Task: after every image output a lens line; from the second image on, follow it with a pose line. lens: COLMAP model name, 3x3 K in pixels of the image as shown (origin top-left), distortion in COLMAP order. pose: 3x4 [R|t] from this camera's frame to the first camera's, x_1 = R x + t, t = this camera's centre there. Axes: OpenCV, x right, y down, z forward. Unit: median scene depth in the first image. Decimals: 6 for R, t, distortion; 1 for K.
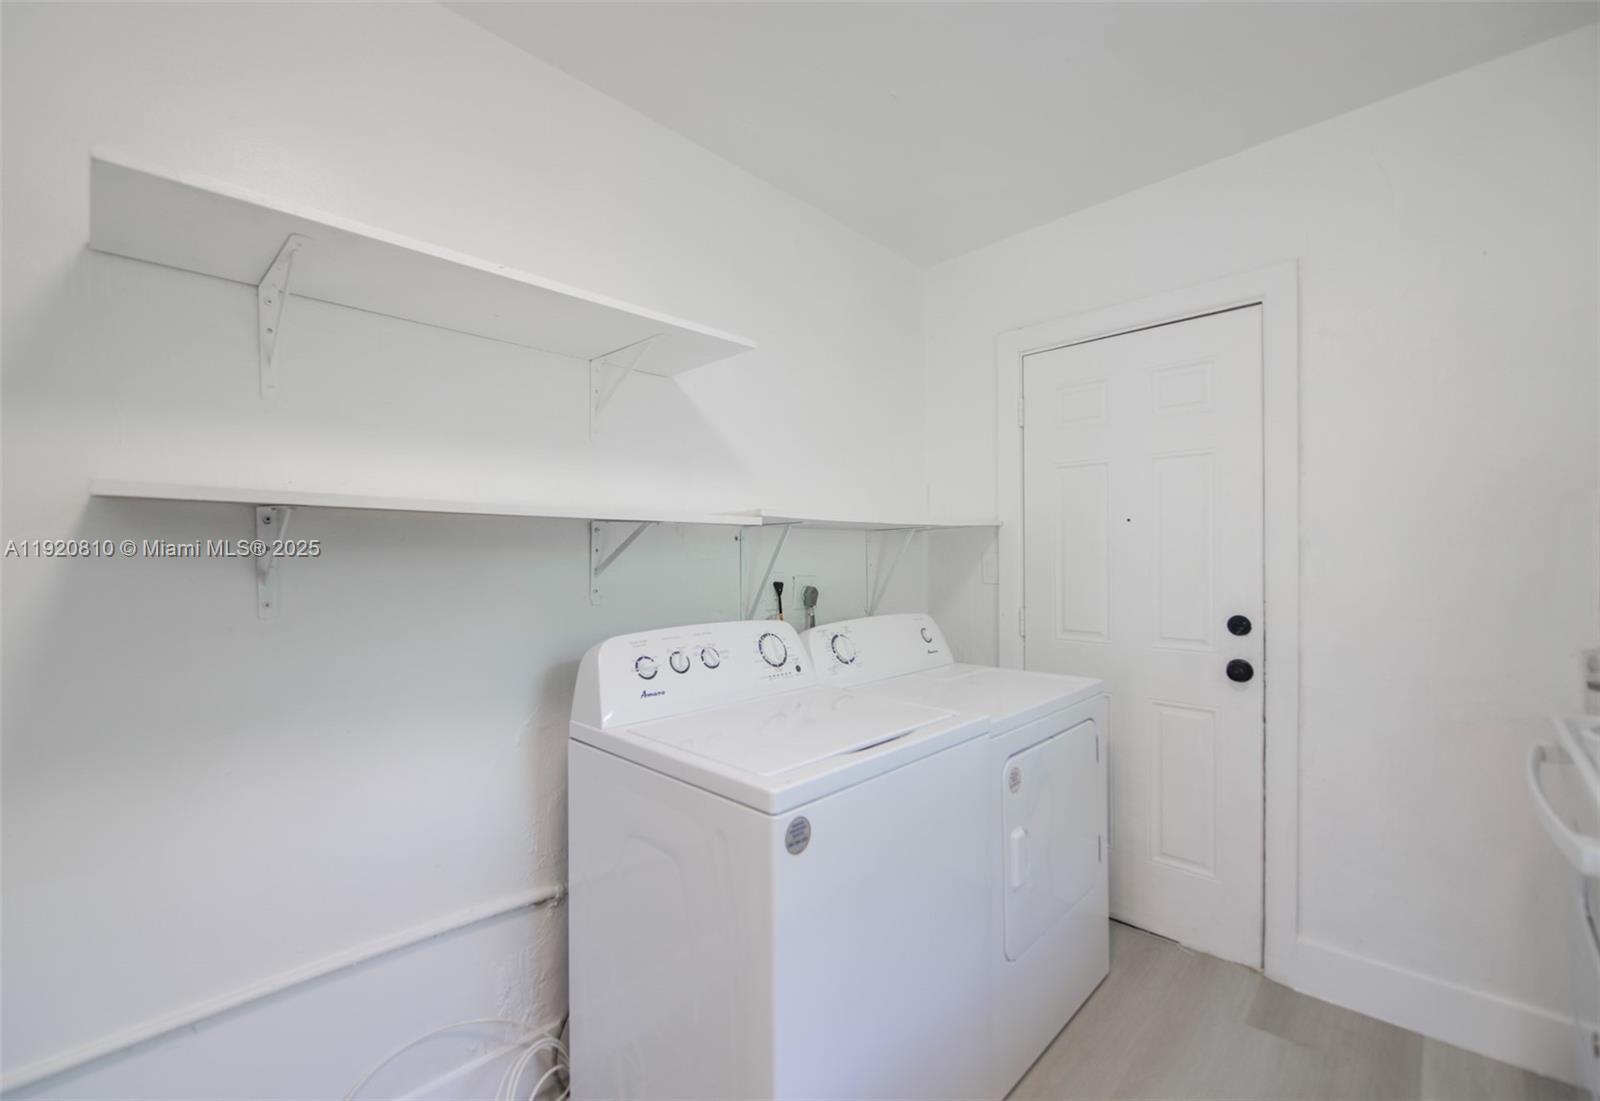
lens RADIAL K [[671.0, 0, 797.1], [0, 671.0, 556.0], [0, 0, 1]] dist [-0.011247, 0.000454]
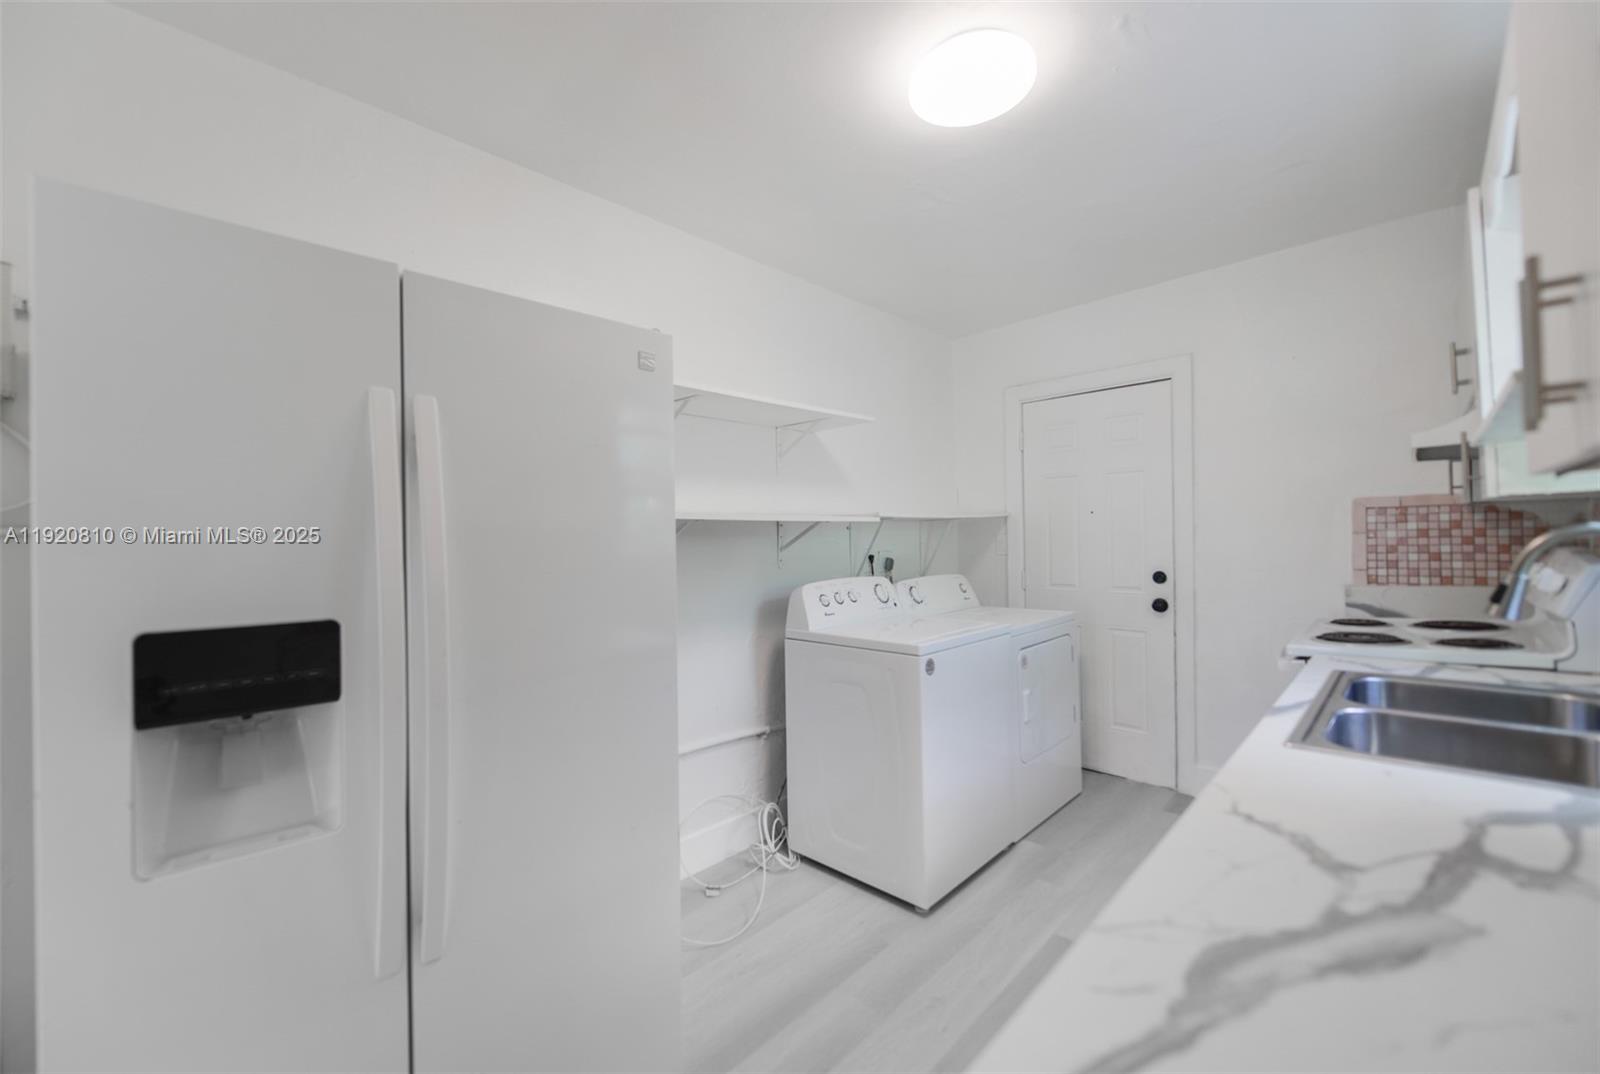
lens RADIAL K [[639.0, 0, 796.0], [0, 639.0, 545.0], [0, 0, 1]] dist [0.000685, -0.001957]
pose [[0.999888, -0.014977, 0.000695, -0.223619], [0.014967, 0.999803, 0.013016, -0.007495], [-0.000890, -0.013005, 0.999915, -0.557914]]
